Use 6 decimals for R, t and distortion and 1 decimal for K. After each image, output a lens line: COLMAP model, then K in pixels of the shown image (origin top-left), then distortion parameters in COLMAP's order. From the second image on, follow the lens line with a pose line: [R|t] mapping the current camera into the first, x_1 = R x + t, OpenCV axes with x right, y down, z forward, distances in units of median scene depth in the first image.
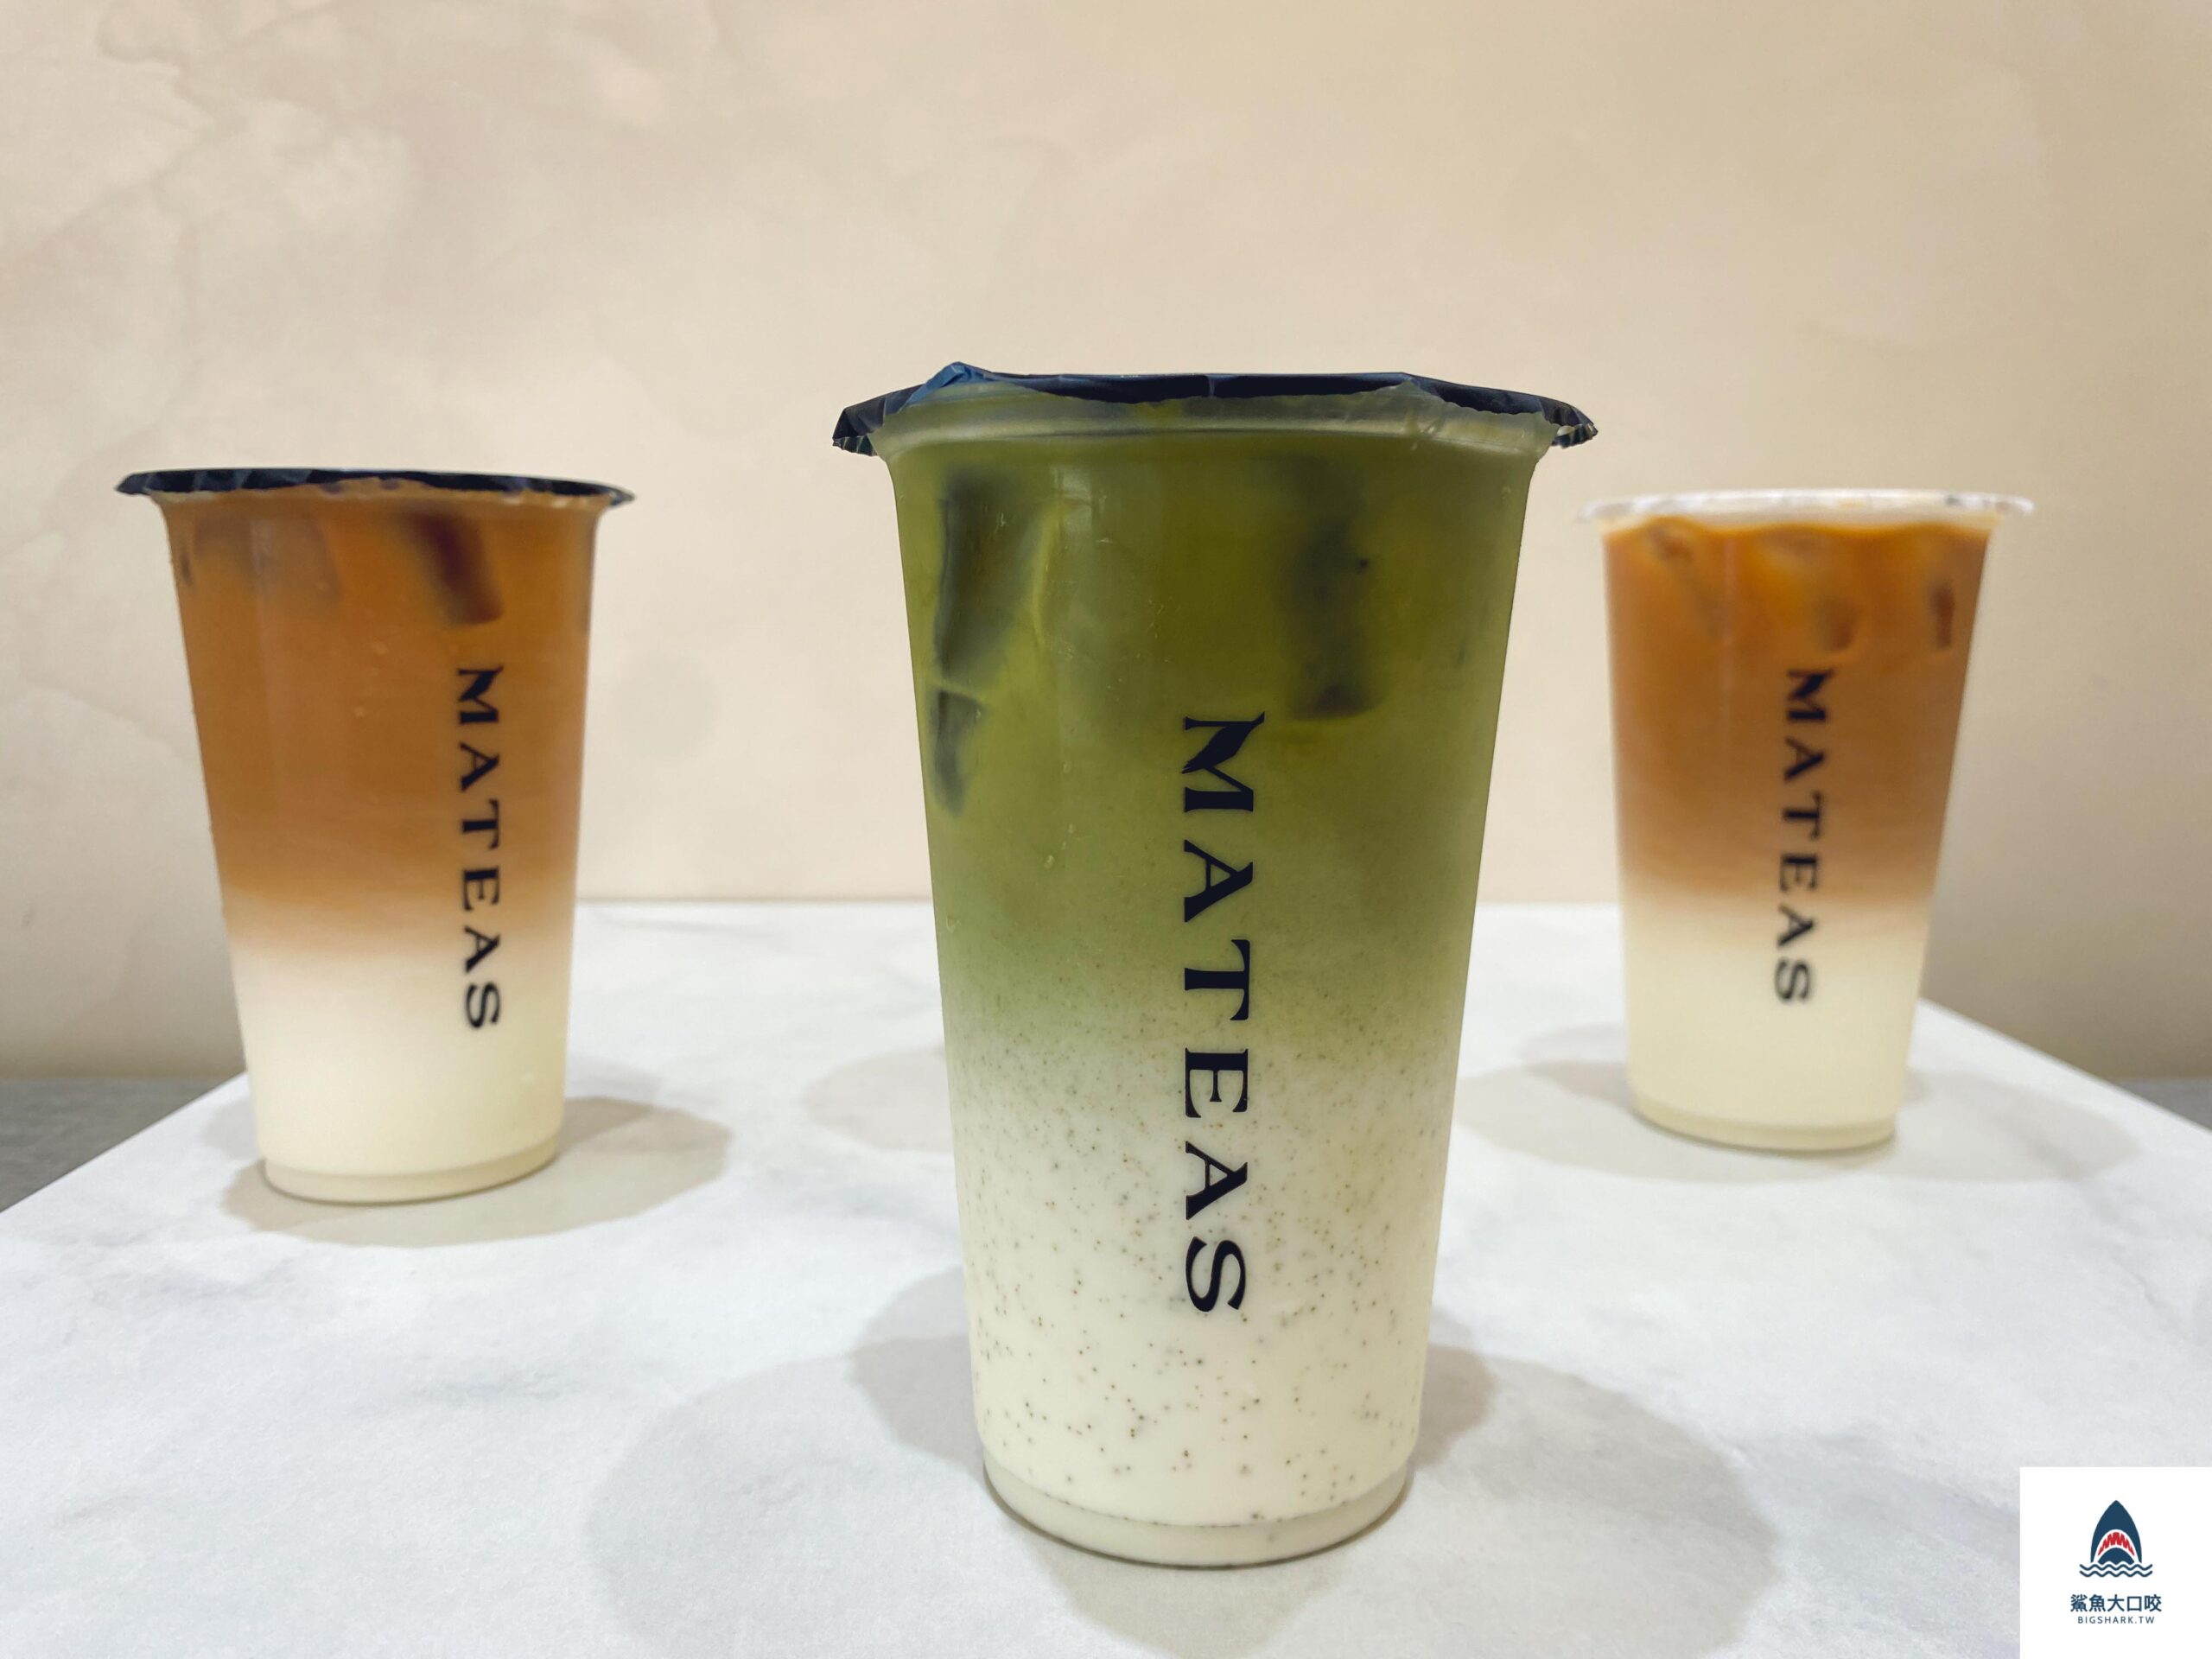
lens RADIAL K [[1653.8, 0, 1106.0], [0, 1653.8, 829.5], [0, 0, 1]] dist [0.007273, 0.002433]
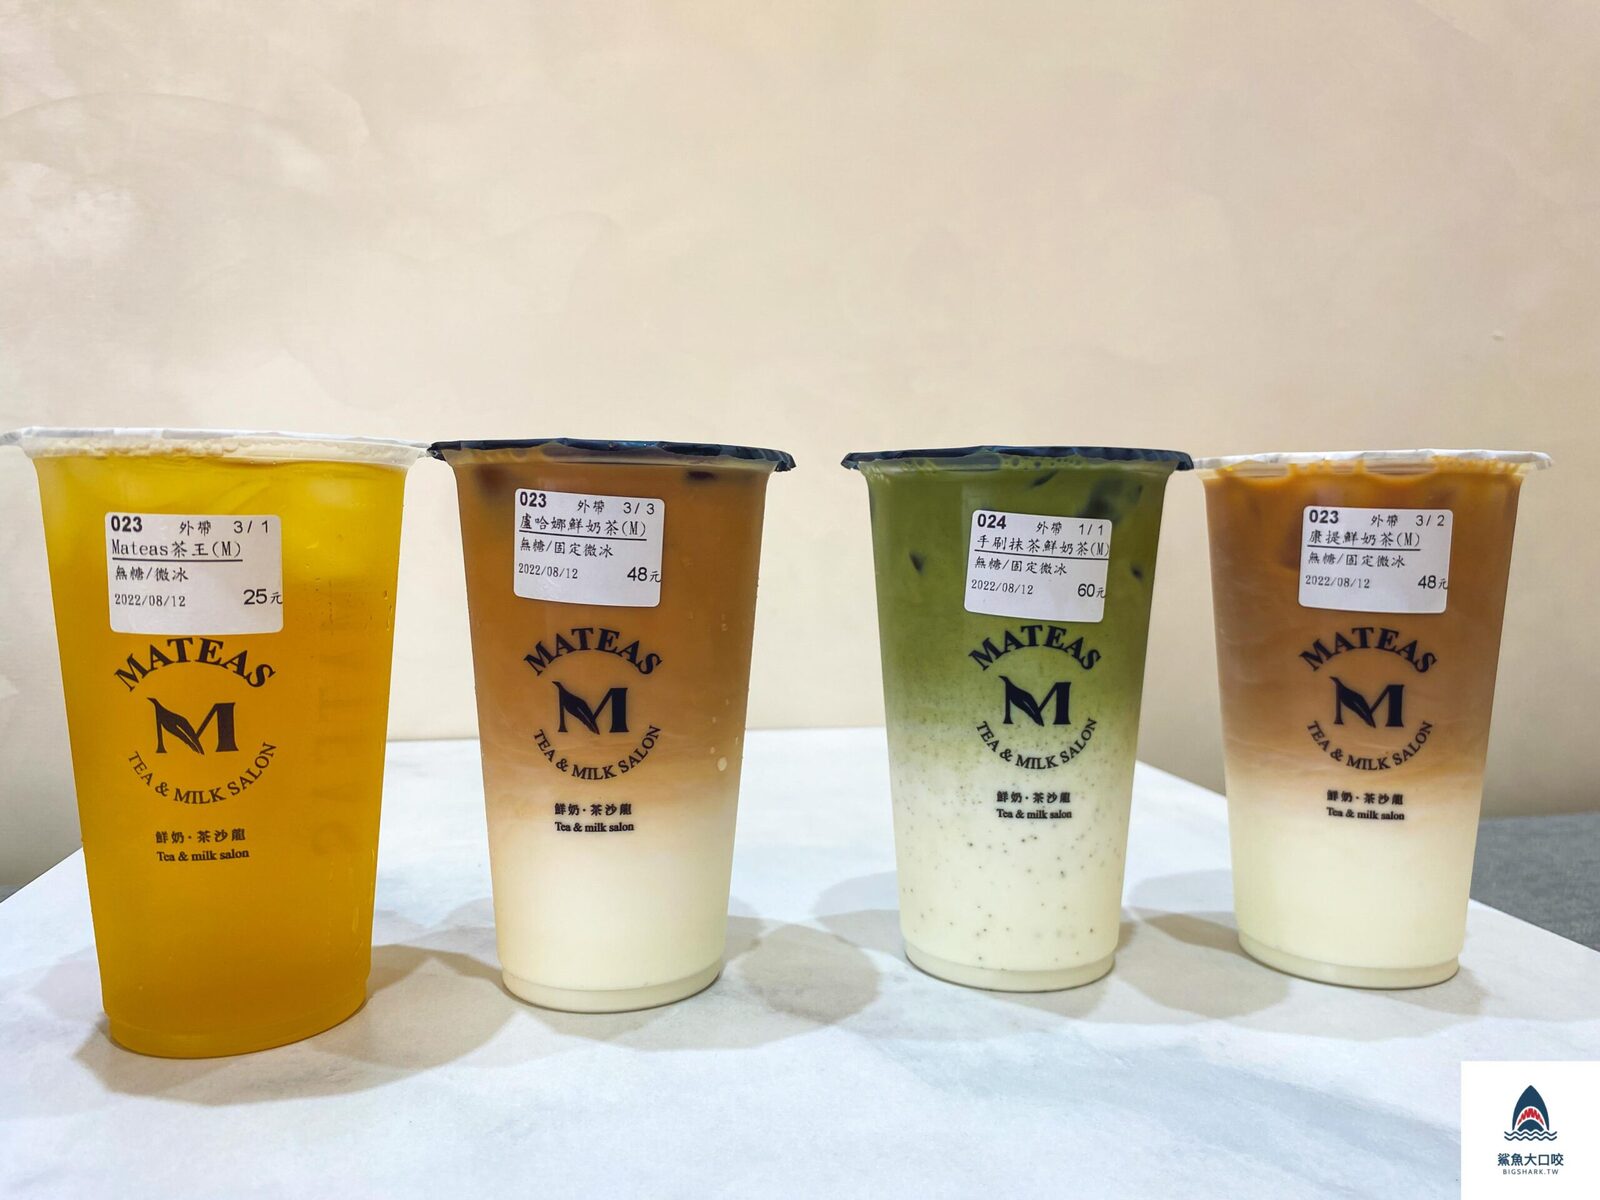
lens RADIAL K [[1205.8, 0, 801.5], [0, 1205.8, 633.6], [0, 0, 1]] dist [0.003373, 0.000470]
pose [[0.984360, -0.016011, 0.175438, -0.118022], [0.024561, 0.998608, -0.046678, 0.011581], [-0.174447, 0.050257, 0.983383, -0.114604]]
